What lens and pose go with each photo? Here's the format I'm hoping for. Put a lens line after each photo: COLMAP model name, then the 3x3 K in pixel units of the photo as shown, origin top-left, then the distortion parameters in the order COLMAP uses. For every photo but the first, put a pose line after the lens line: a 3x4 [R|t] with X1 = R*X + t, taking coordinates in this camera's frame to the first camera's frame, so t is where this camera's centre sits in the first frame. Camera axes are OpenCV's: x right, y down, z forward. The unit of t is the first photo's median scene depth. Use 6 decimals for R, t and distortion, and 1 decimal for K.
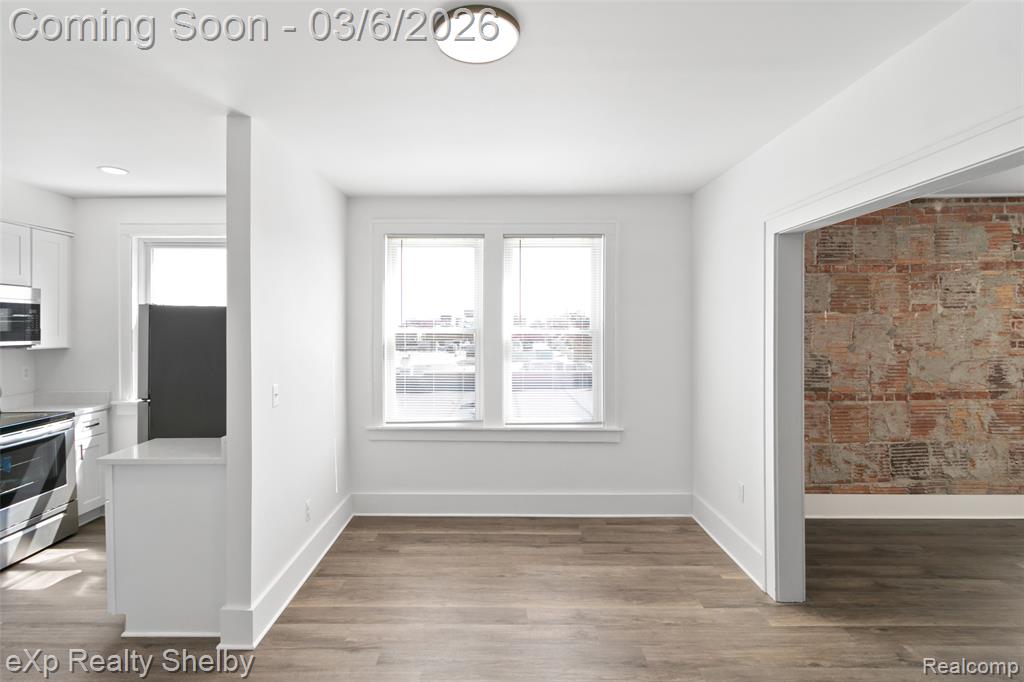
lens RADIAL K [[473.9, 0, 501.5], [0, 473.9, 326.4], [0, 0, 1]] dist [0.006397, -0.000625]
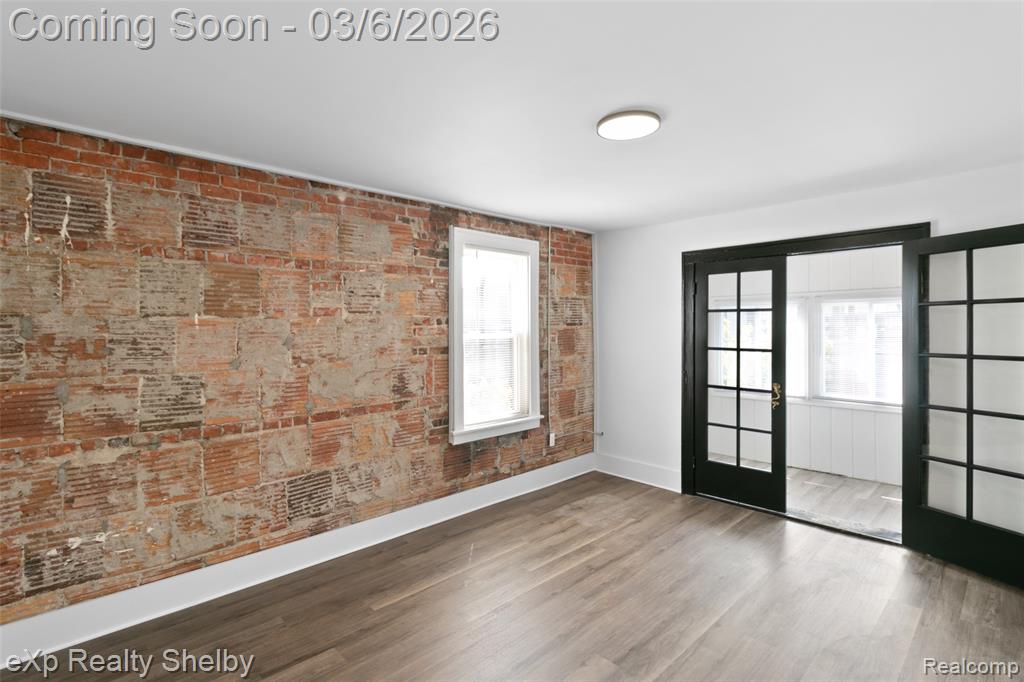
lens RADIAL K [[503.2, 0, 501.6], [0, 503.2, 328.0], [0, 0, 1]] dist [0.004087, 0.000185]
pose [[0.721484, -0.001963, 0.692428, 0.489955], [0.002757, 0.999996, -0.000038, -0.009979], [-0.692425, 0.001937, 0.721487, 0.134904]]
